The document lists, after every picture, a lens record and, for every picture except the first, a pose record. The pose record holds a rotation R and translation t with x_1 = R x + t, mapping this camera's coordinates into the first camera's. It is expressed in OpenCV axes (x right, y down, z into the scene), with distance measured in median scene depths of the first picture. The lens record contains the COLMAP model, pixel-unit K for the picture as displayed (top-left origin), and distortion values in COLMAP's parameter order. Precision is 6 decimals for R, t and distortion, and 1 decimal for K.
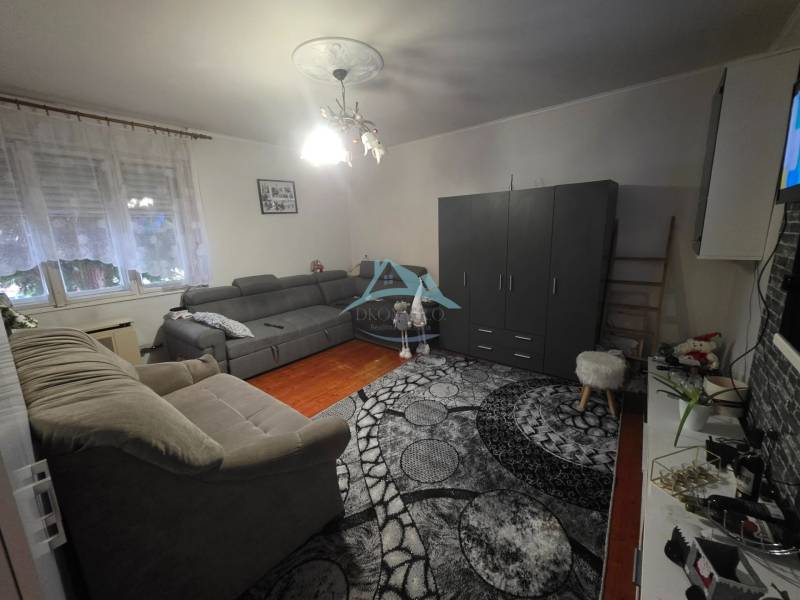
lens RADIAL K [[318.3, 0, 396.1], [0, 318.3, 296.7], [0, 0, 1]] dist [-0.001040, -0.000342]
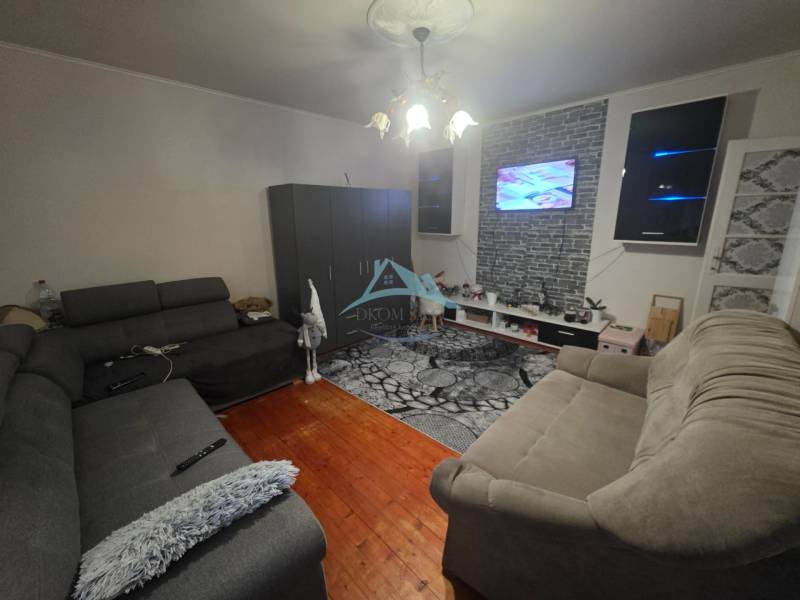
lens RADIAL K [[318.3, 0, 395.8], [0, 318.3, 296.5], [0, 0, 1]] dist [-0.001040, -0.000342]
pose [[0.100971, -0.221607, 0.969894, -0.922523], [0.215280, 0.956646, 0.196168, -0.174794], [-0.971318, 0.188992, 0.144301, 0.846044]]
